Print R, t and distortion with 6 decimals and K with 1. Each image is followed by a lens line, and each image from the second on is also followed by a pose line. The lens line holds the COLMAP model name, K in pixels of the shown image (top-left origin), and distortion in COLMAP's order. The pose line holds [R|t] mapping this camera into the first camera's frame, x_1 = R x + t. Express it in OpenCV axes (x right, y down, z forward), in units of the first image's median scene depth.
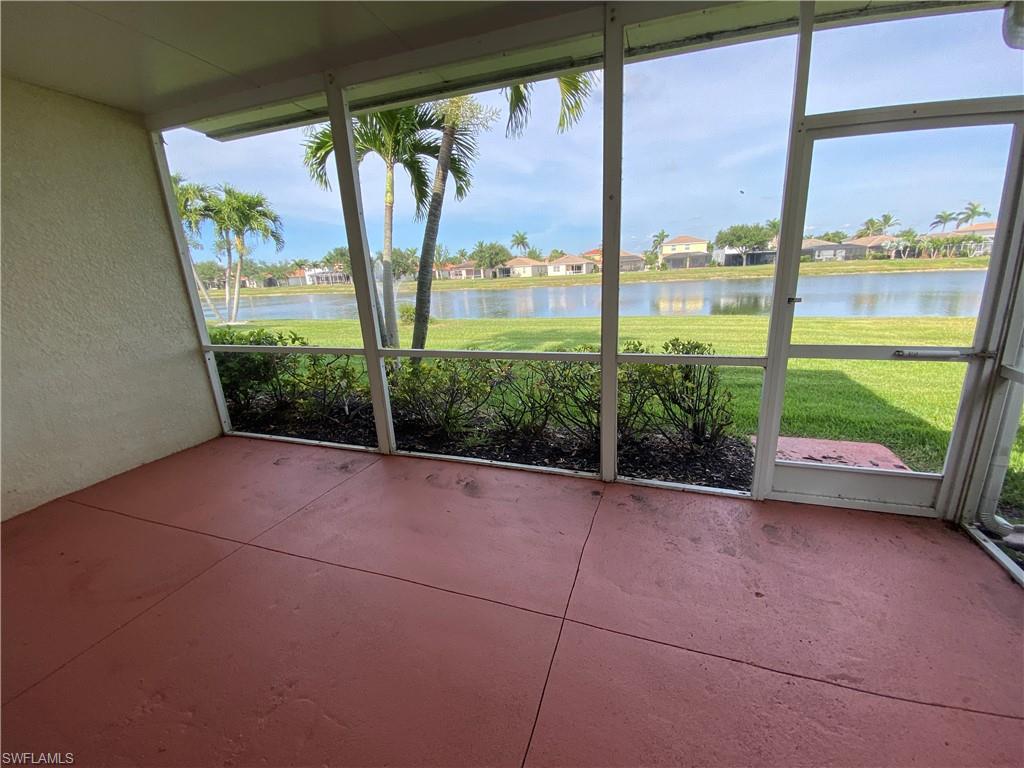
lens RADIAL K [[417.8, 0, 514.8], [0, 417.8, 381.6], [0, 0, 1]] dist [0.022913, -0.018053]
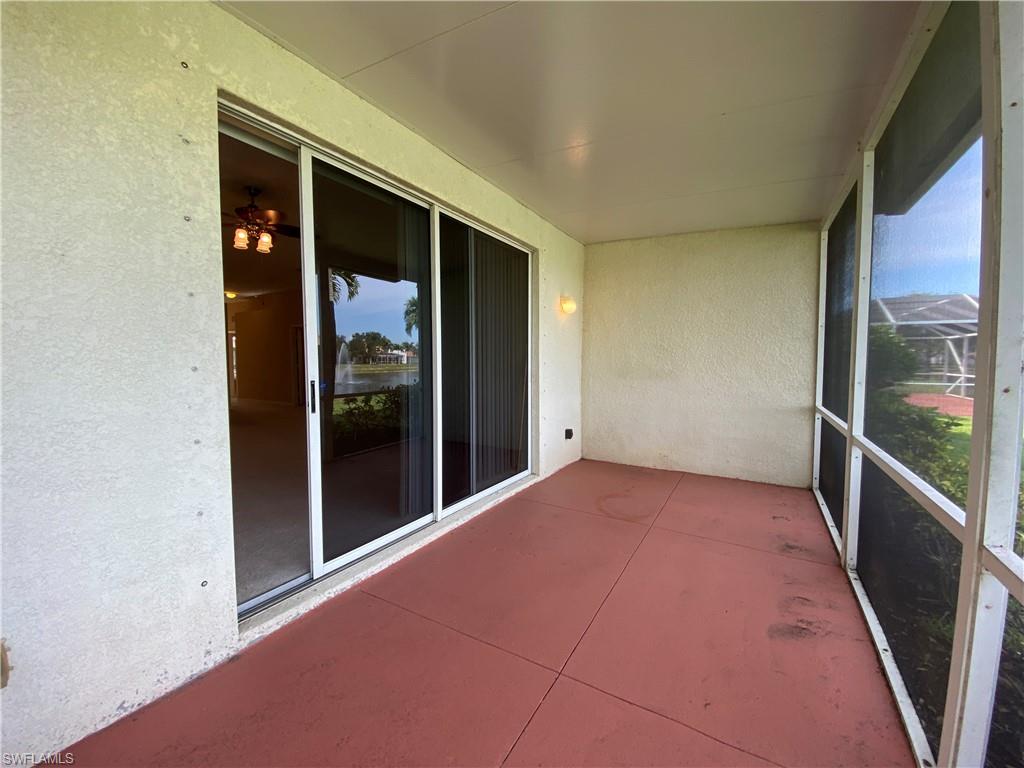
lens RADIAL K [[417.8, 0, 514.8], [0, 417.8, 381.6], [0, 0, 1]] dist [0.022913, -0.018053]
pose [[-0.186138, 0.103950, -0.977009, 0.843178], [-0.246992, 0.957504, 0.148931, -0.197617], [0.950972, 0.269035, -0.152553, 0.662883]]
